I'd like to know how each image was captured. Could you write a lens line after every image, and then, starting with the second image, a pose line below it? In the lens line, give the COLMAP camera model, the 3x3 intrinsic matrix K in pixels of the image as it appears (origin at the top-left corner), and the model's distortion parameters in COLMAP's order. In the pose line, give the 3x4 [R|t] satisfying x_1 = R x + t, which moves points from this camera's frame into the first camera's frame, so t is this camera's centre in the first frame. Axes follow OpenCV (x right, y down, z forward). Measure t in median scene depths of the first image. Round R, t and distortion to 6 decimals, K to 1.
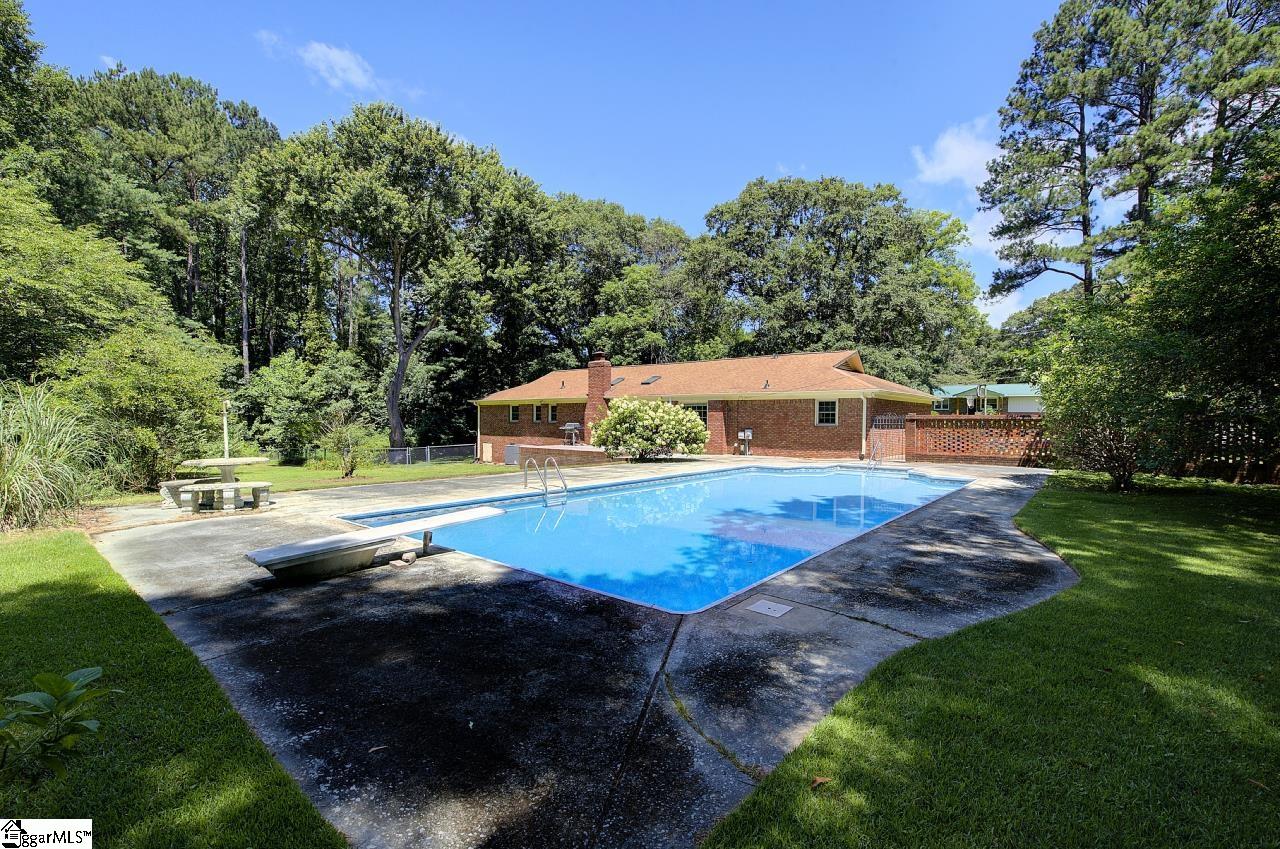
lens RADIAL K [[561.0, 0, 630.8], [0, 561.0, 430.5], [0, 0, 1]] dist [-0.017013, 0.008442]
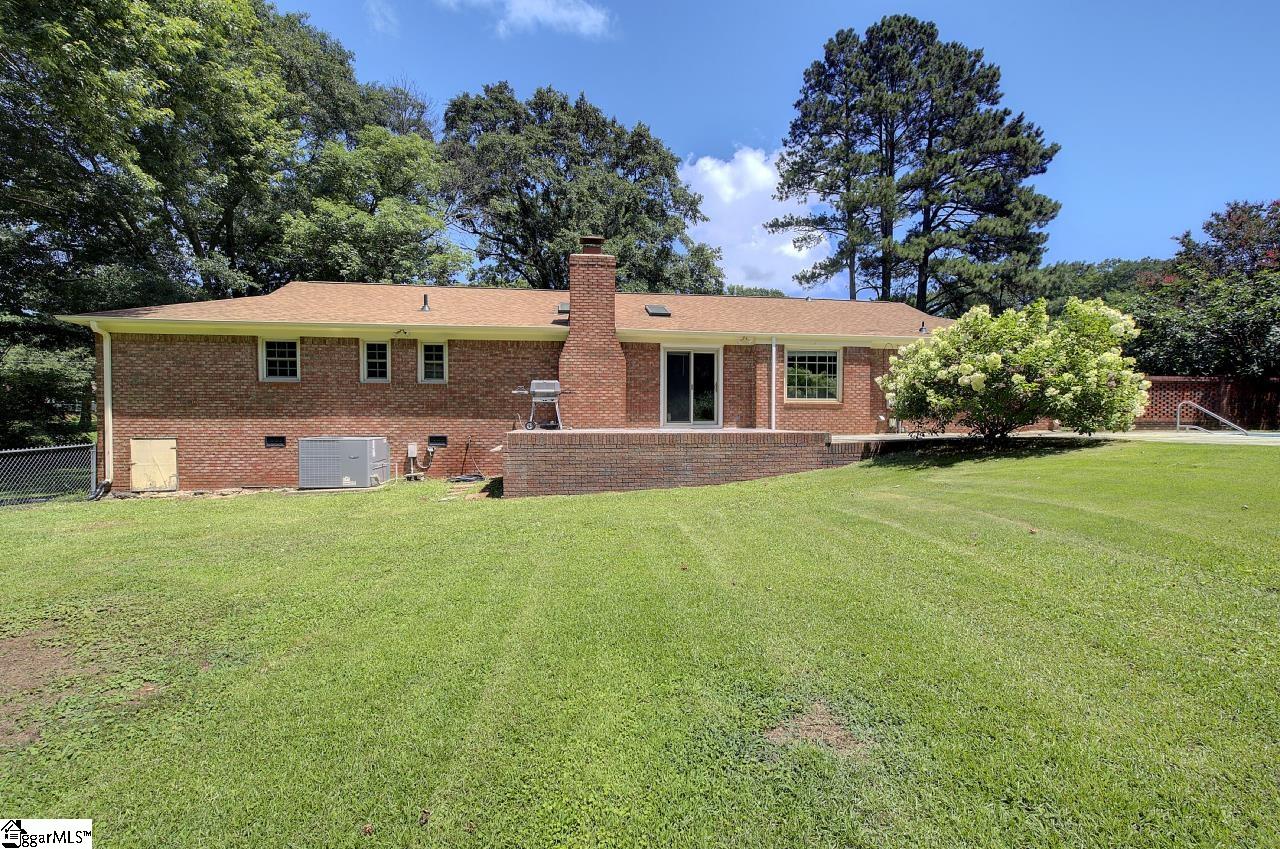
lens RADIAL K [[556.0, 0, 644.4], [0, 556.0, 431.3], [0, 0, 1]] dist [-0.001457, -0.000684]
pose [[0.655024, -0.015935, 0.755440, -0.333680], [0.019005, 0.999809, 0.004611, 0.022823], [-0.755369, 0.011336, 0.655202, 0.552462]]
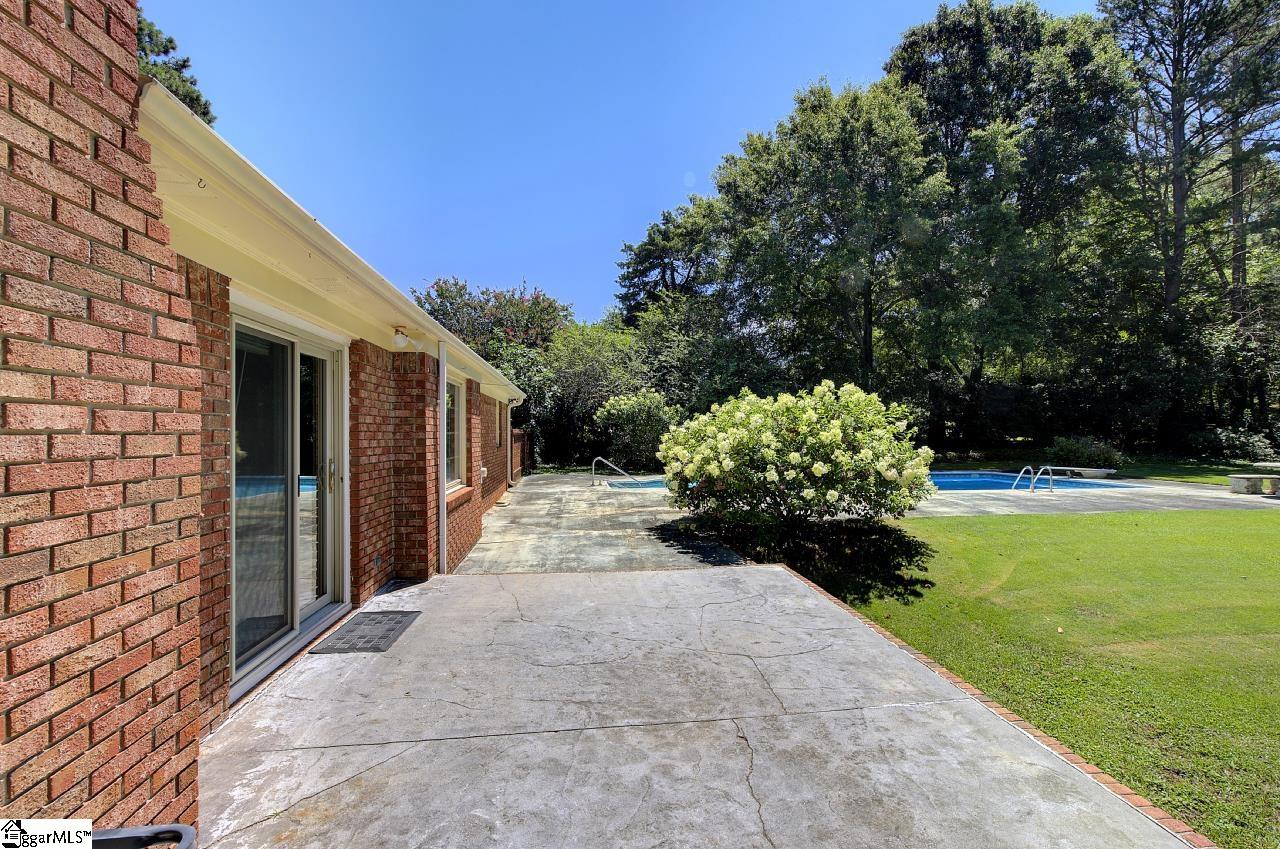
lens RADIAL K [[556.0, 0, 644.4], [0, 556.0, 431.3], [0, 0, 1]] dist [-0.001457, -0.000684]
pose [[-0.740141, 0.000507, 0.672451, -0.106184], [0.013088, 0.999821, 0.013651, -0.019699], [-0.672324, 0.018905, -0.740016, 0.839118]]
